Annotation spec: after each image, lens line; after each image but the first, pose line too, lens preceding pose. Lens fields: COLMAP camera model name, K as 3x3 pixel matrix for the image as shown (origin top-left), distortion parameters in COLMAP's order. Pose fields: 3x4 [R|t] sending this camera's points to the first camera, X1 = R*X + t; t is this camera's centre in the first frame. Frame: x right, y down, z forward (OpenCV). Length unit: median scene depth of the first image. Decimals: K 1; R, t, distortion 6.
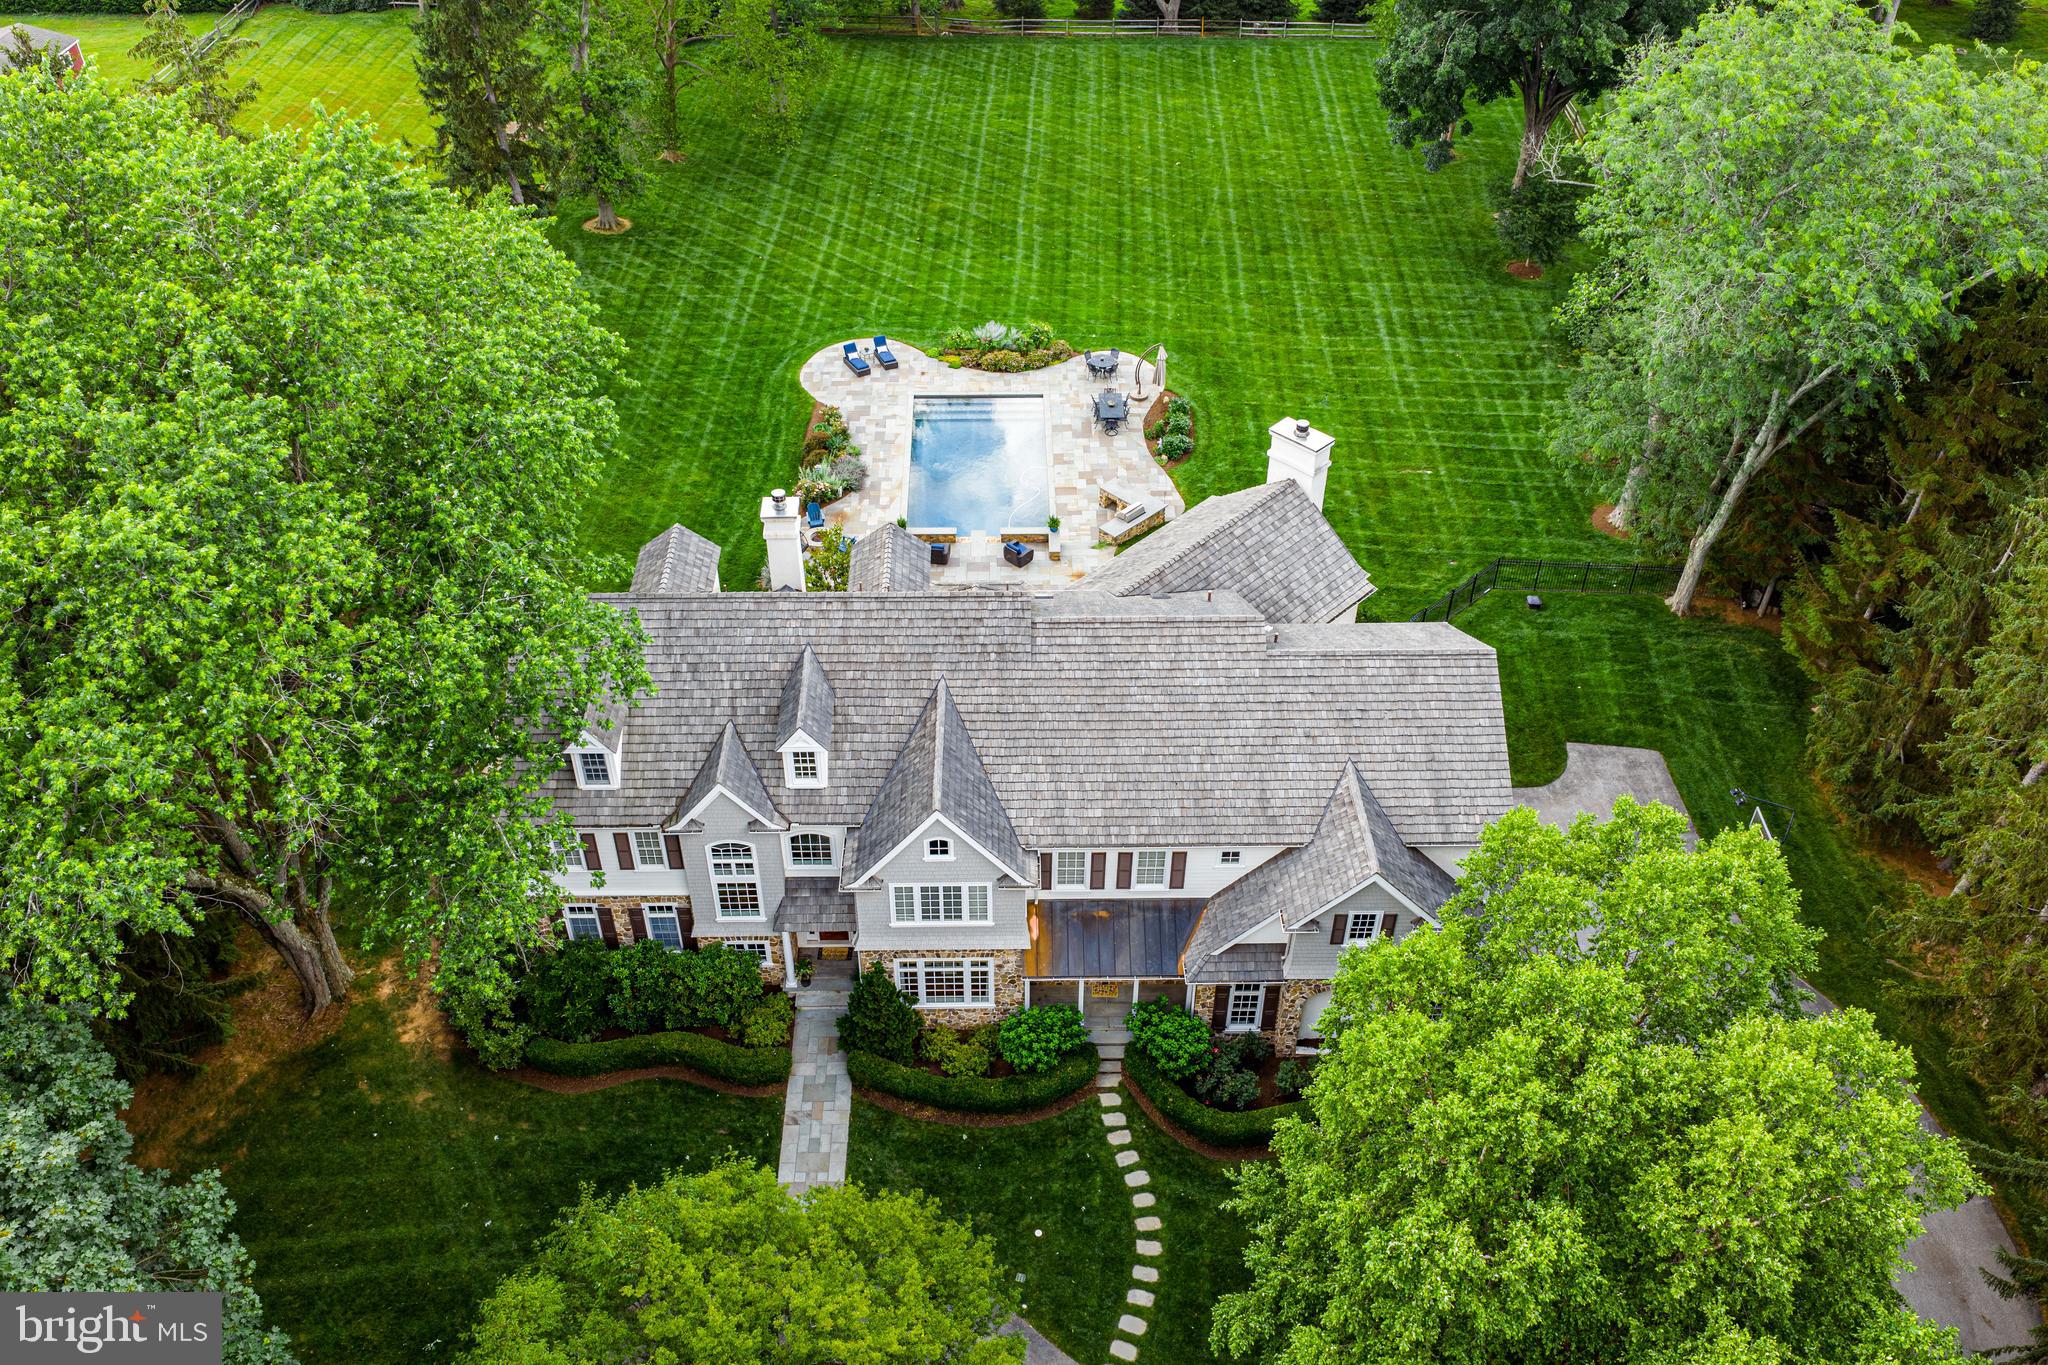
lens RADIAL K [[1690.9, 0, 1024.0], [0, 1690.9, 682.5], [0, 0, 1]] dist [0.011585, -0.016980]
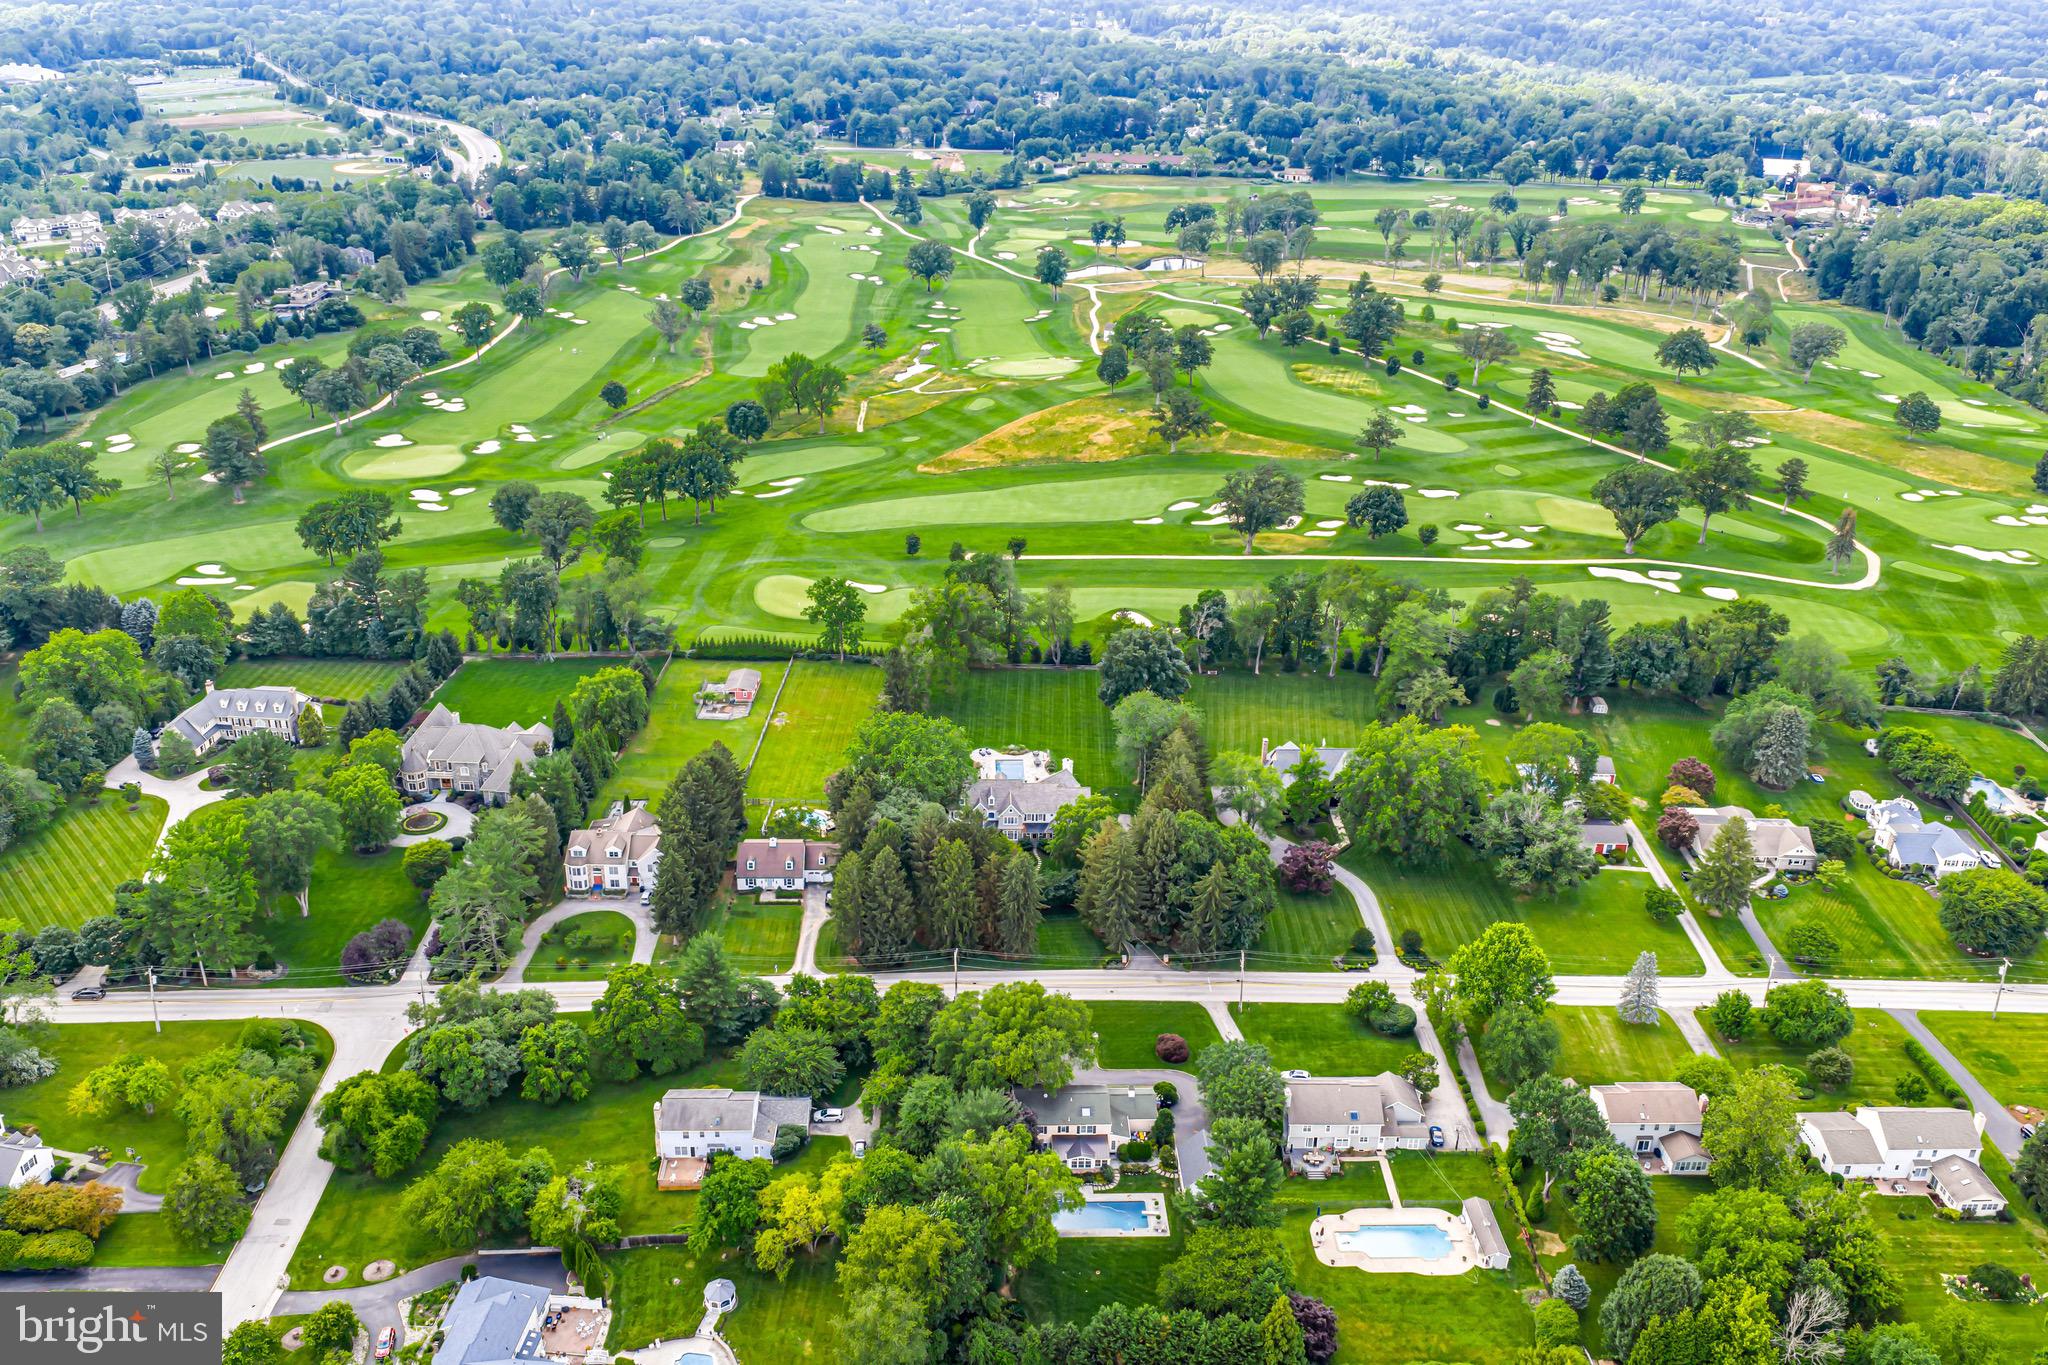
lens RADIAL K [[1690.9, 0, 1024.0], [0, 1690.9, 682.5], [0, 0, 1]] dist [0.011585, -0.016980]
pose [[0.999743, 0.003723, 0.022377, -0.146642], [0.002369, 0.963906, -0.266230, 1.387474], [-0.022560, 0.266215, 0.963650, -5.686555]]
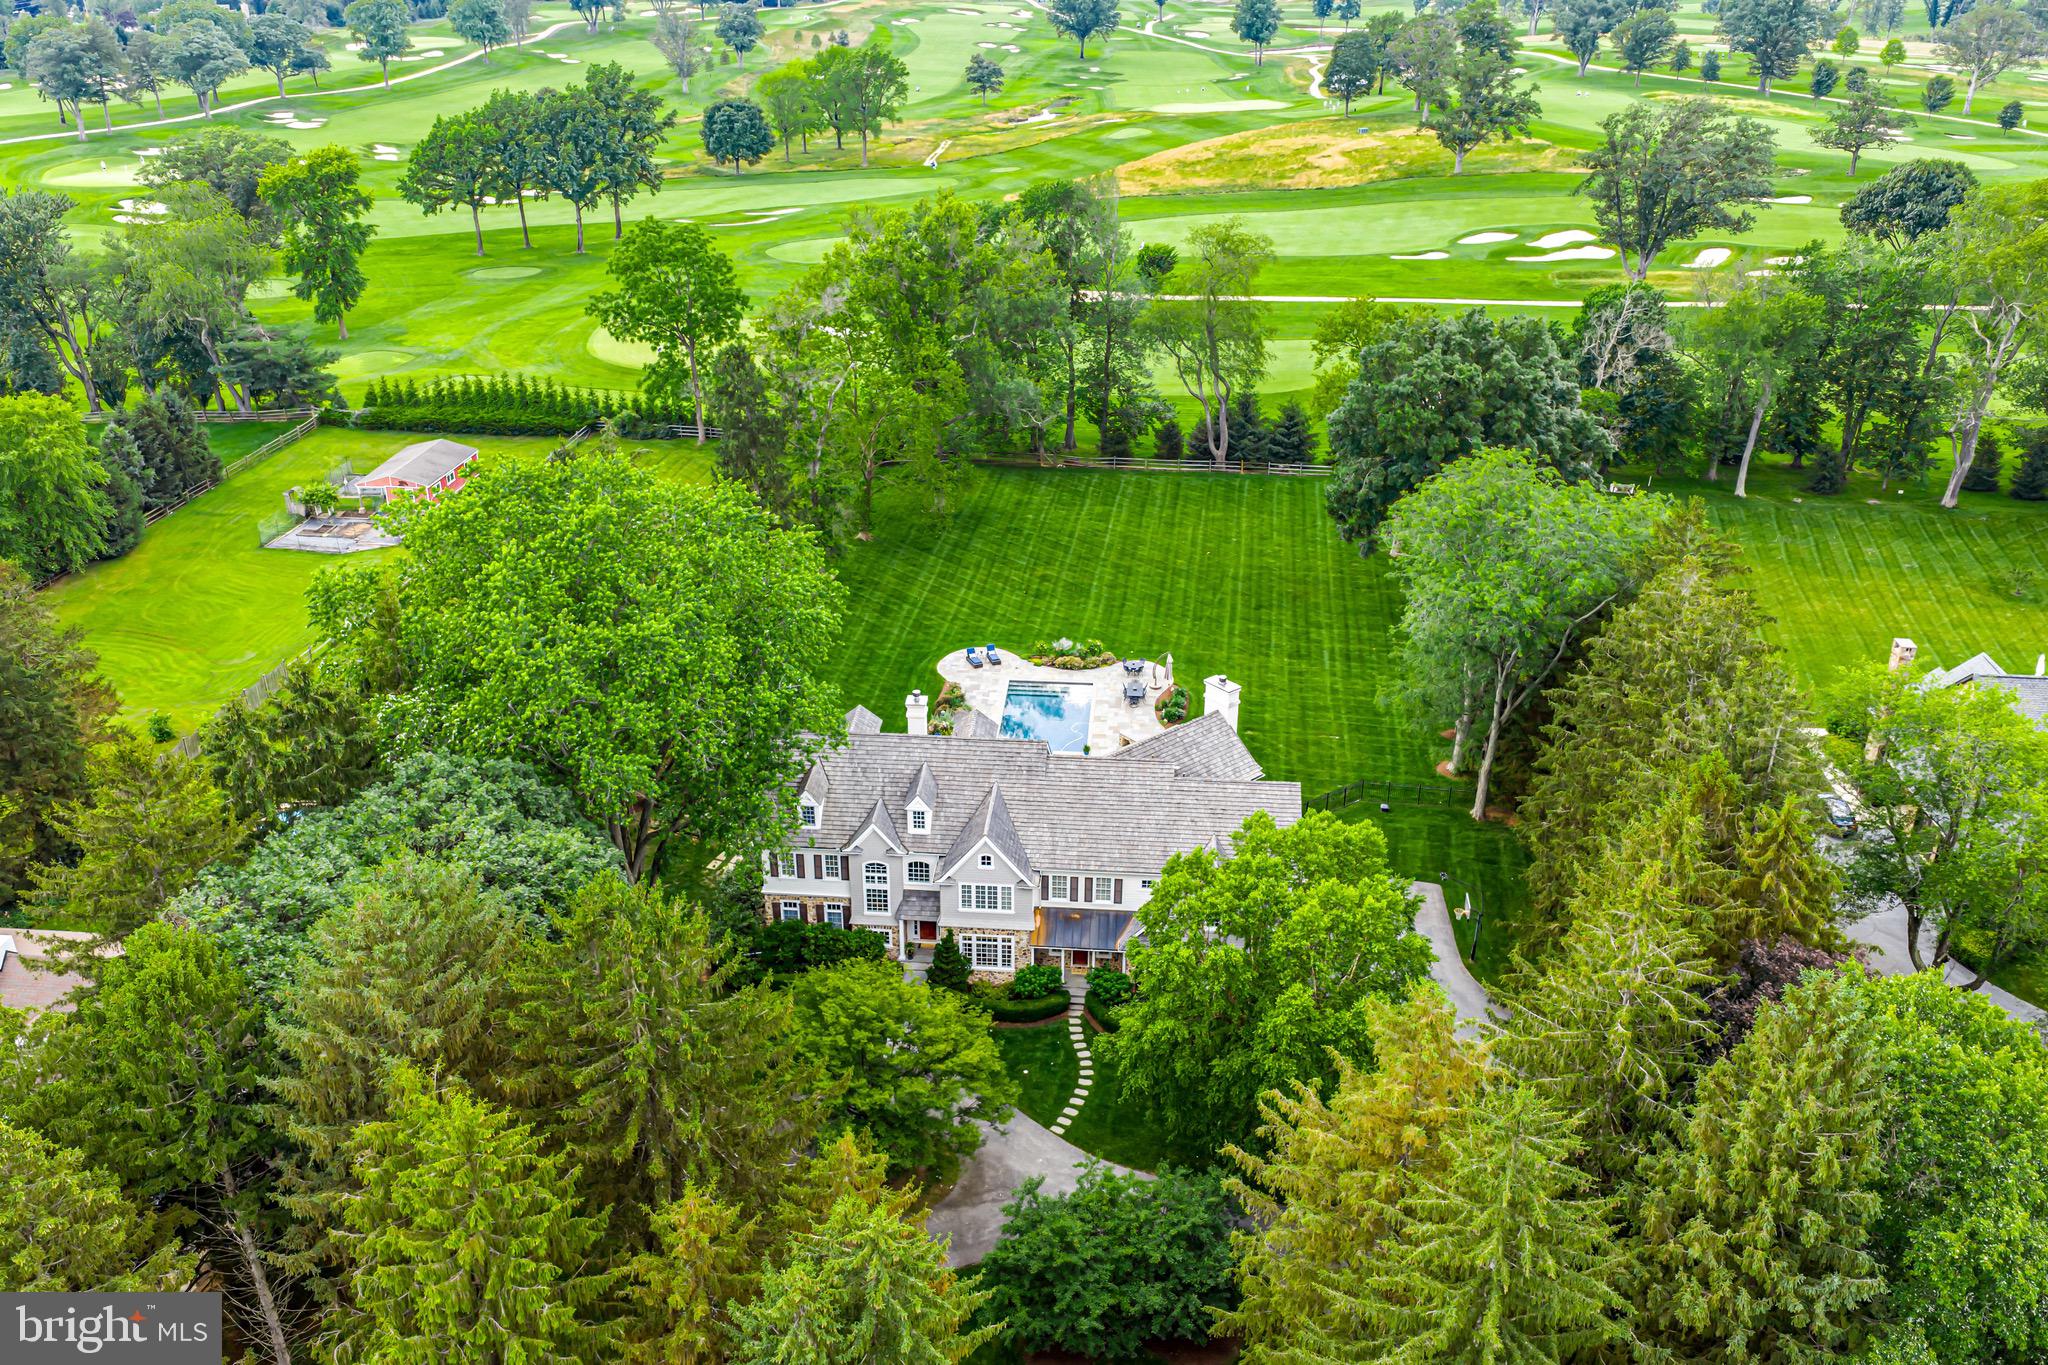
lens RADIAL K [[1690.9, 0, 1024.0], [0, 1690.9, 682.5], [0, 0, 1]] dist [0.011585, -0.016980]
pose [[0.995128, 0.041583, -0.089389, 0.139019], [-0.062044, 0.968777, -0.240045, 0.325331], [0.076616, 0.244421, 0.966638, -0.790803]]
